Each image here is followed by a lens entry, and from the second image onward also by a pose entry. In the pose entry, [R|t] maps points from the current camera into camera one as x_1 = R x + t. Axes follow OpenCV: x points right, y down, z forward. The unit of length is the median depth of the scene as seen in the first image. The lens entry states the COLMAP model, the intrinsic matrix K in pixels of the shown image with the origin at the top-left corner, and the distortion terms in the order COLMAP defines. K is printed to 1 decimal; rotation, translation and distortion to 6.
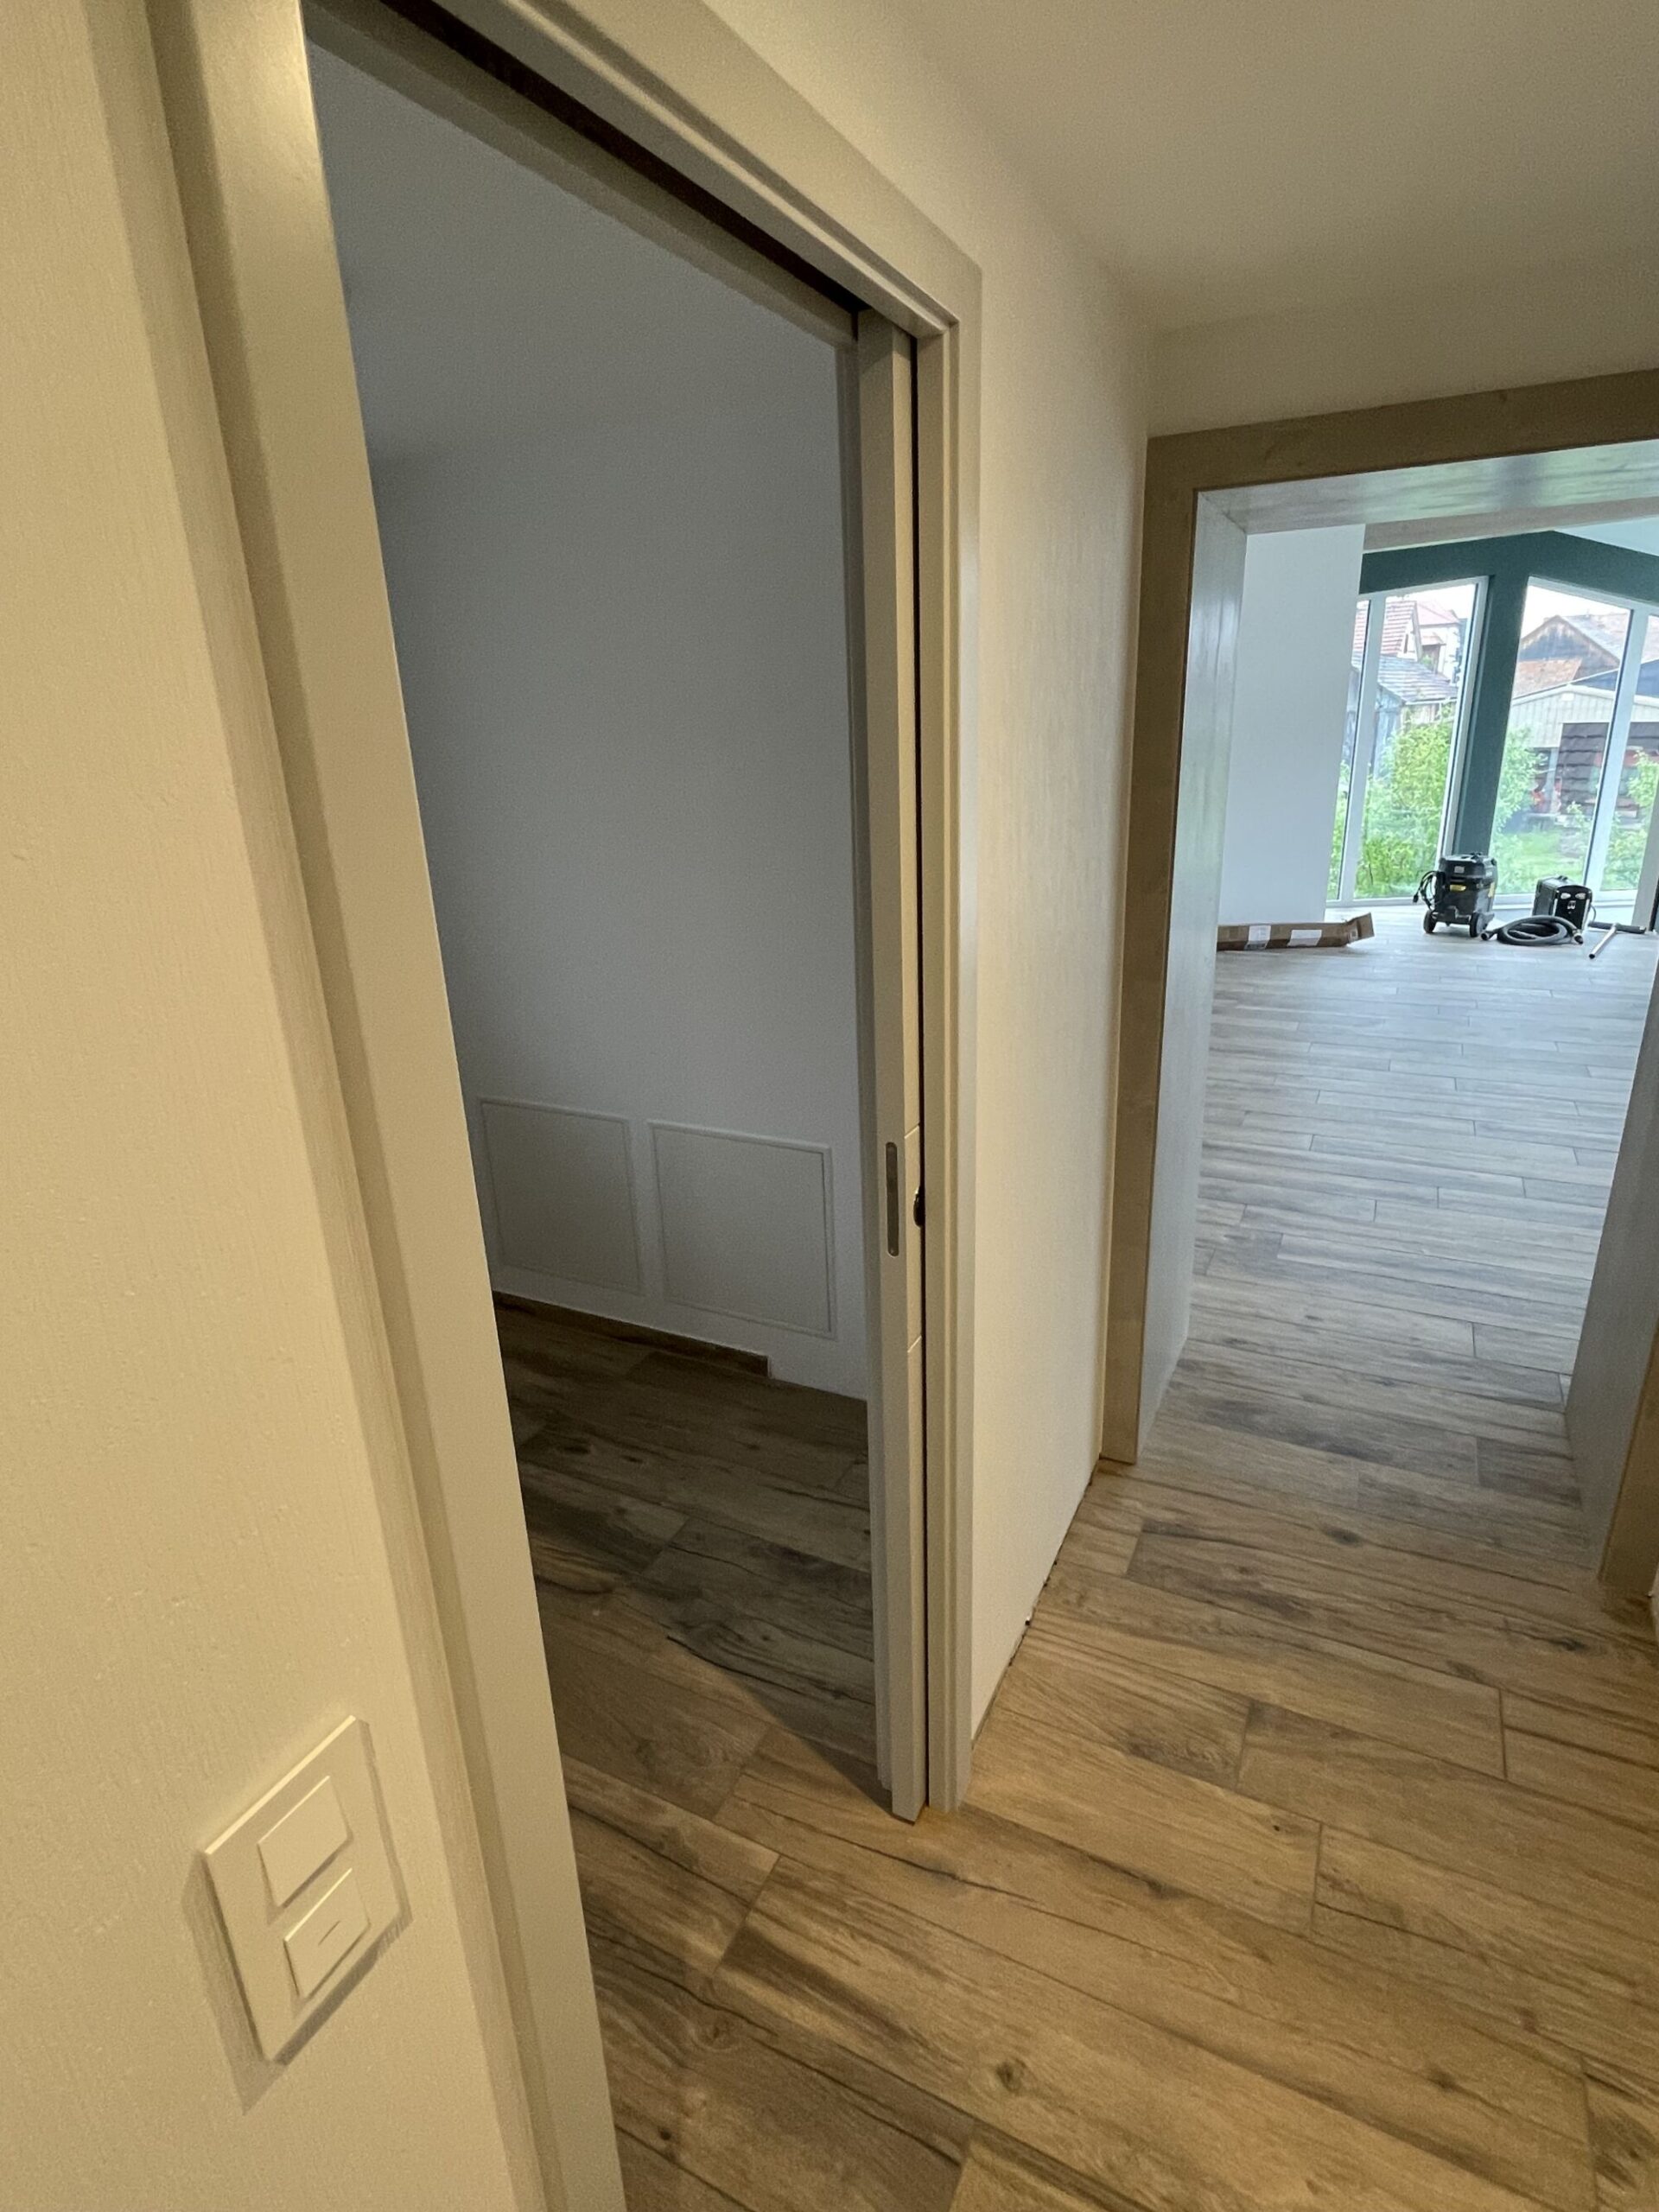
lens RADIAL K [[1117.5, 0, 827.9], [0, 1117.5, 1099.3], [0, 0, 1]] dist [-0.000820, -0.000736]
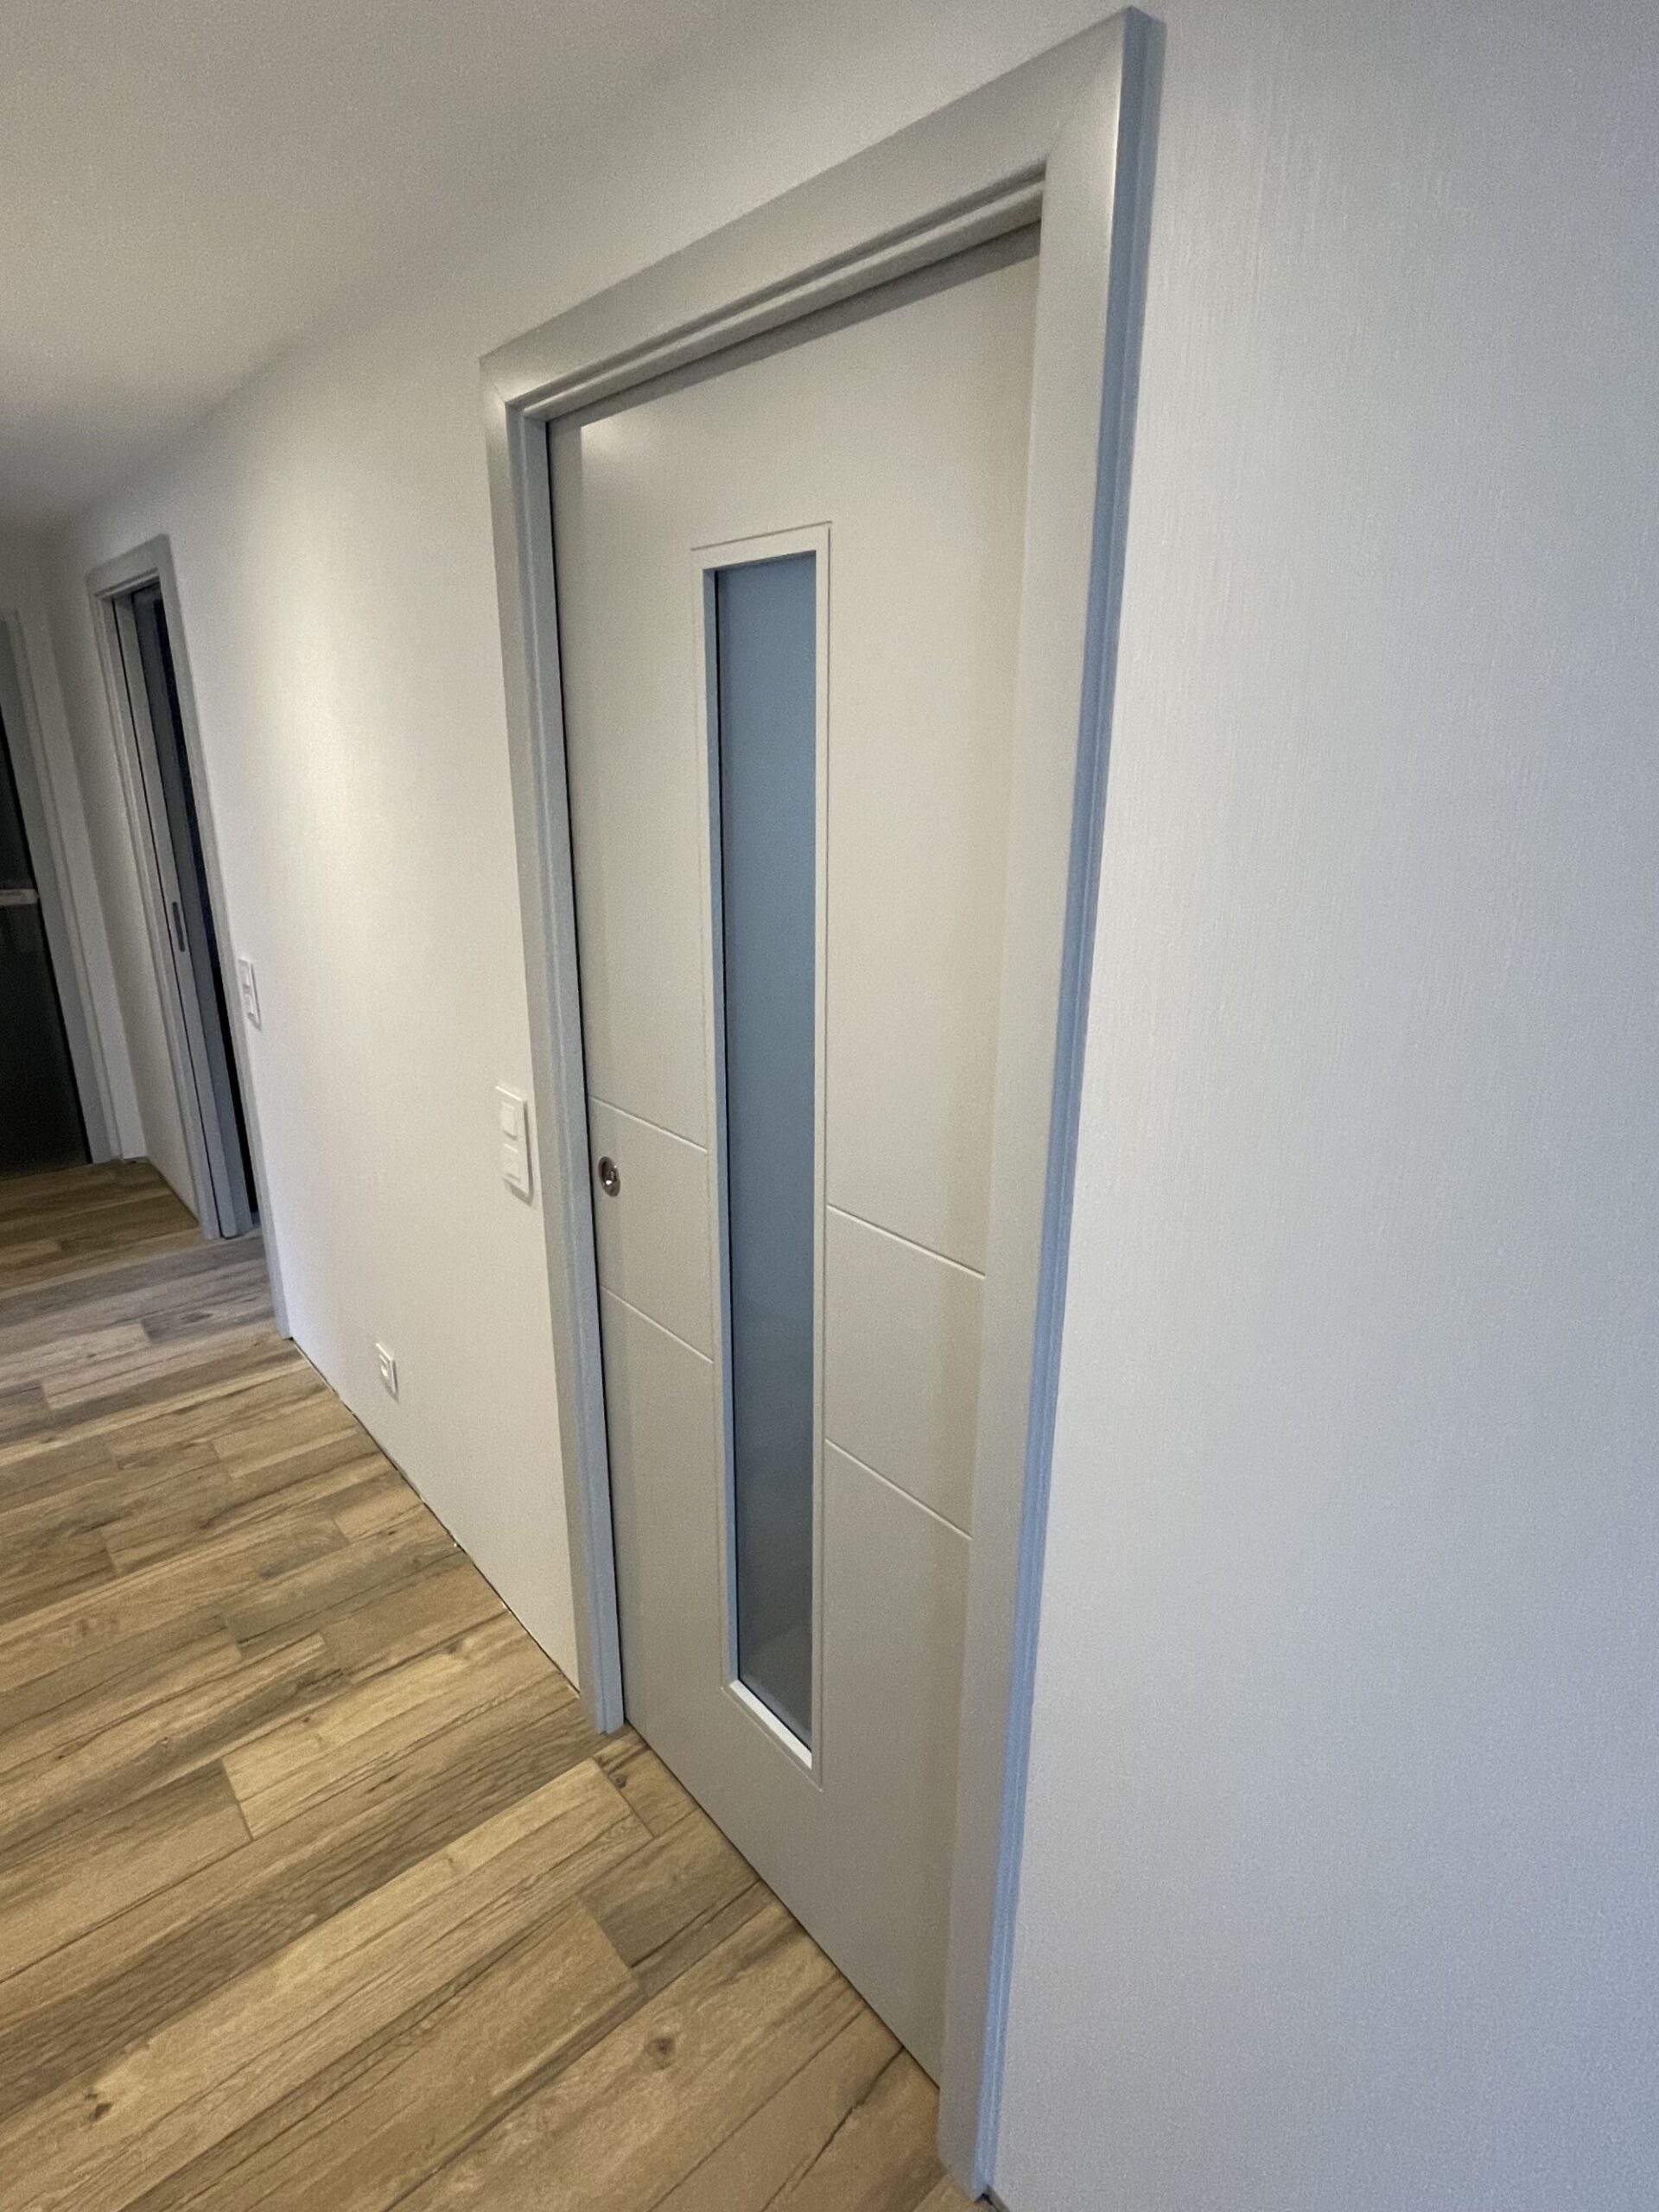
lens RADIAL K [[1117.5, 0, 826.5], [0, 1117.5, 1104.2], [0, 0, 1]] dist [-0.000820, -0.000736]
pose [[-0.375111, 0.318291, -0.870622, 0.738146], [-0.296084, 0.848866, 0.437906, -0.368286], [0.878423, 0.422040, -0.224178, 1.013772]]
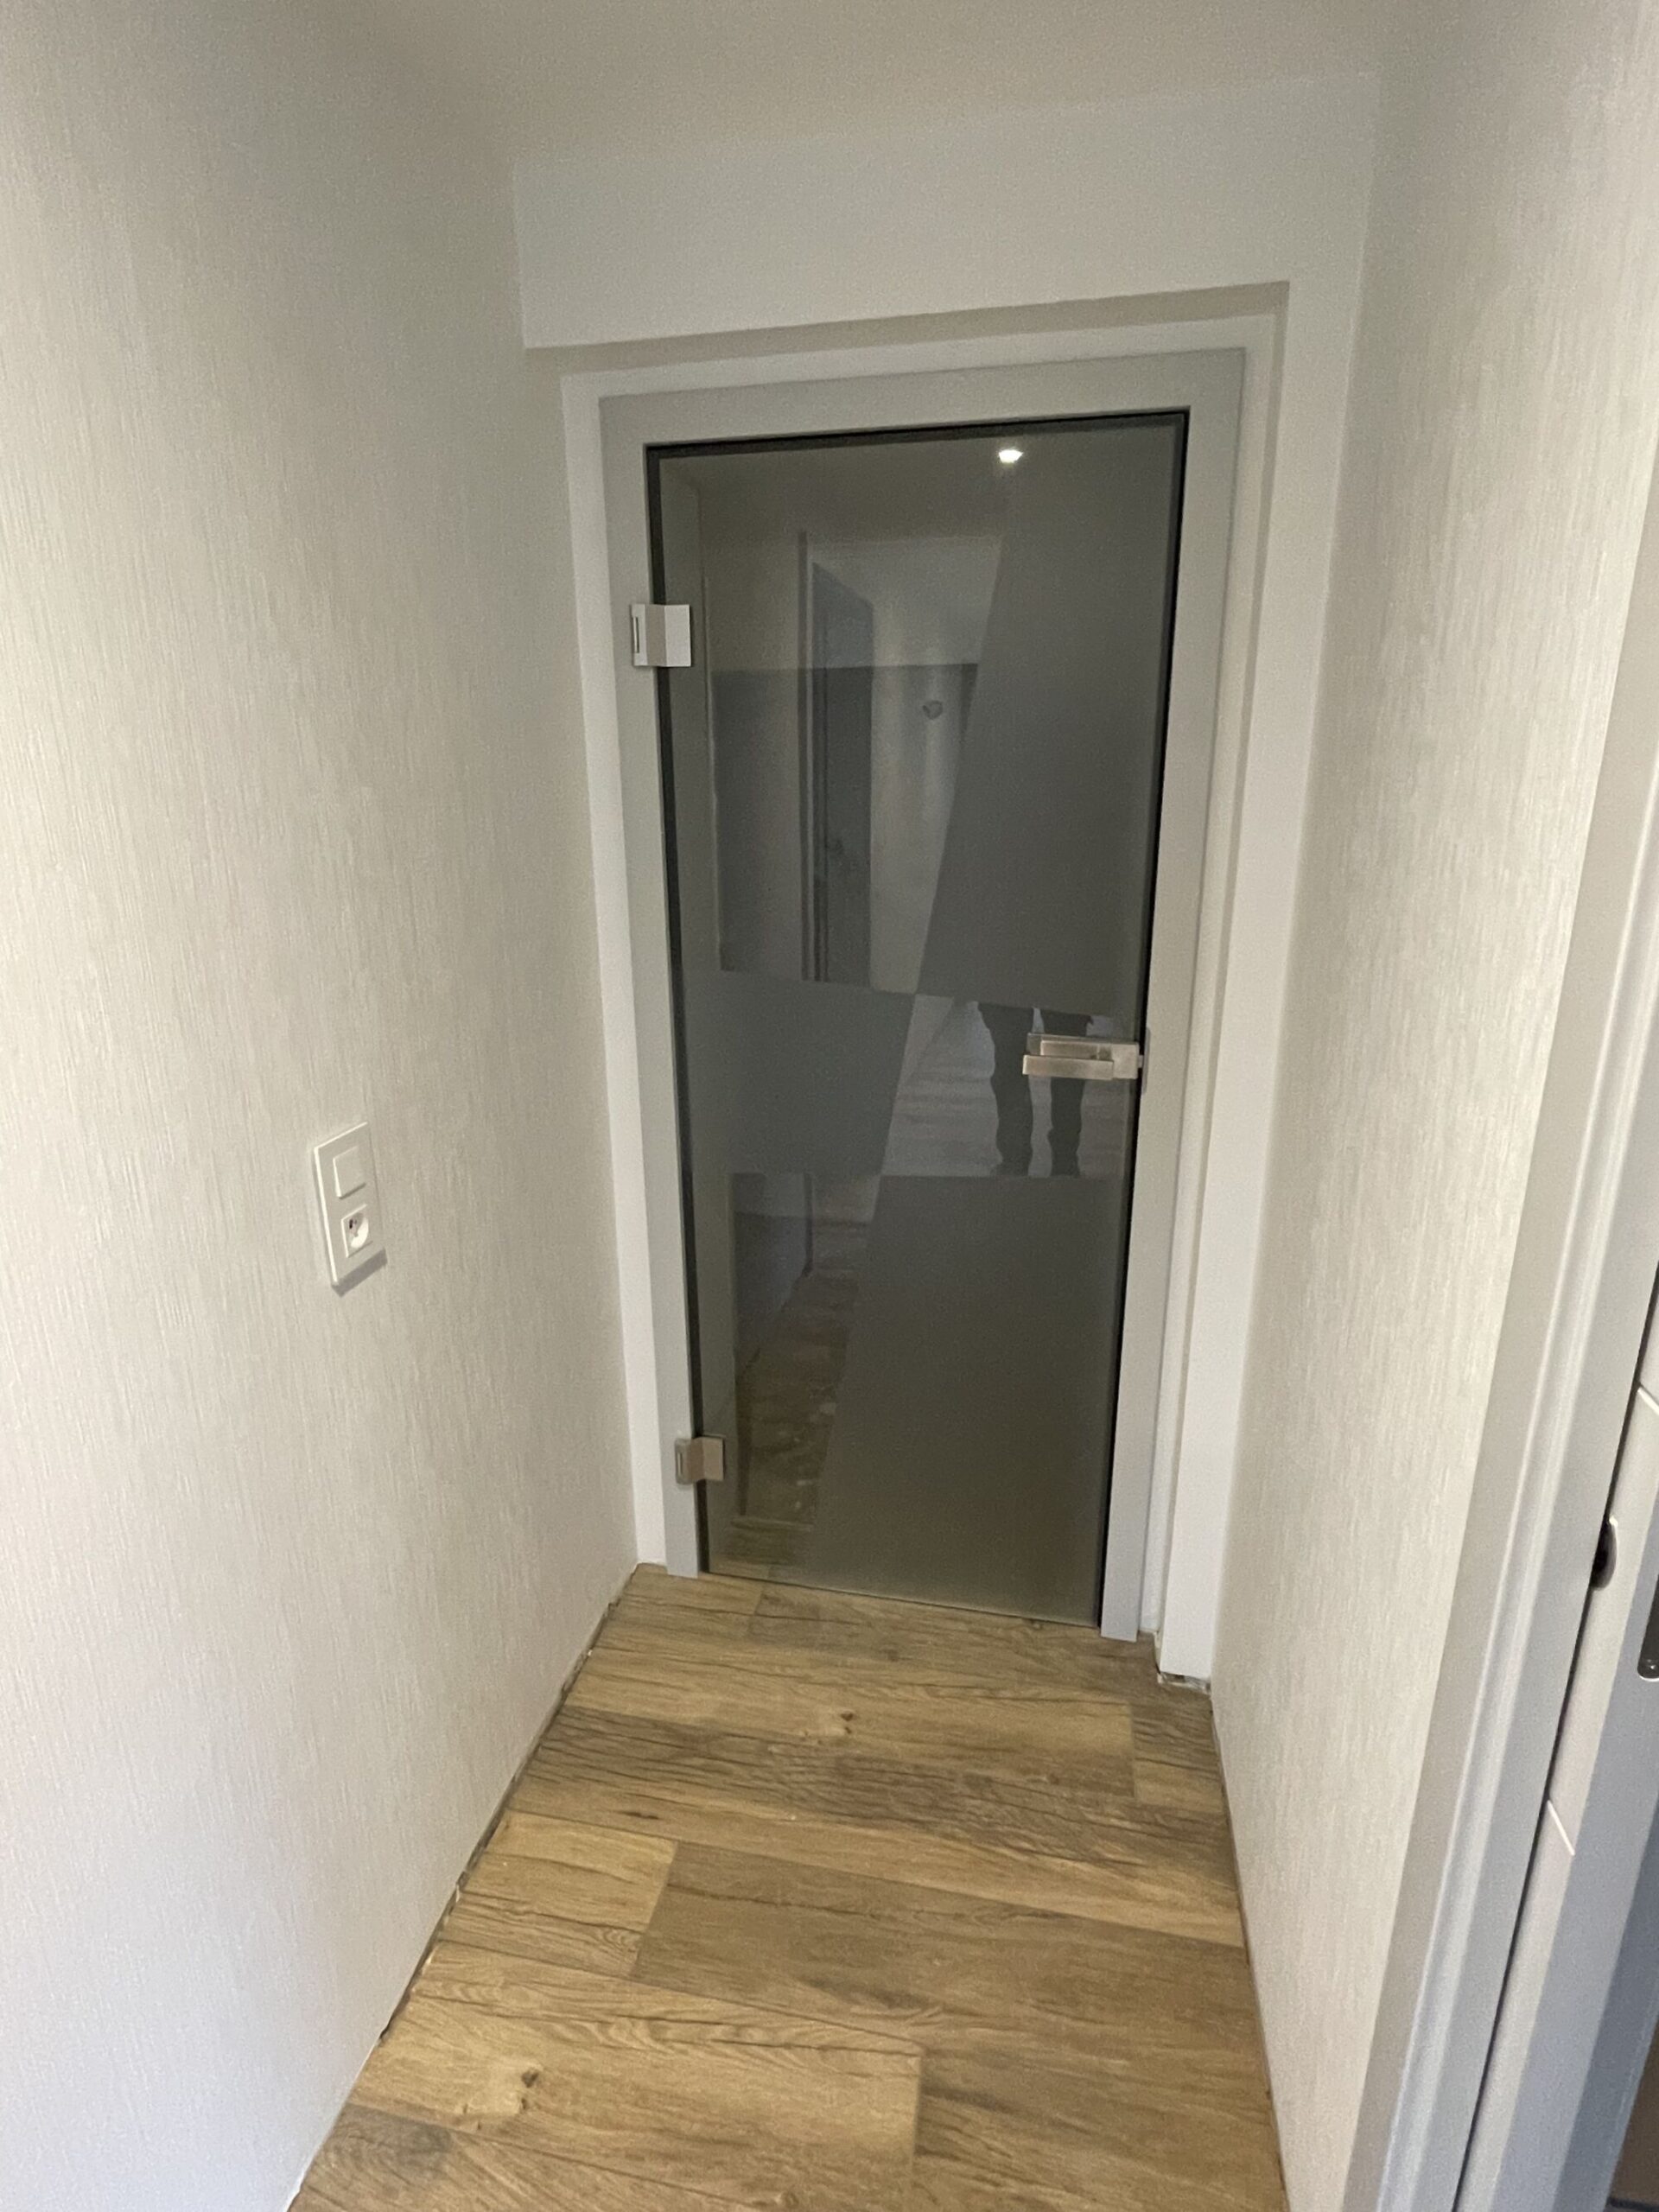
lens RADIAL K [[1117.5, 0, 833.4], [0, 1117.5, 1110.7], [0, 0, 1]] dist [-0.000820, -0.000736]
pose [[-0.962773, 0.123571, -0.240413, -0.599394], [-0.040739, 0.812901, 0.580975, 0.423602], [0.267223, 0.569141, -0.777605, -0.820644]]
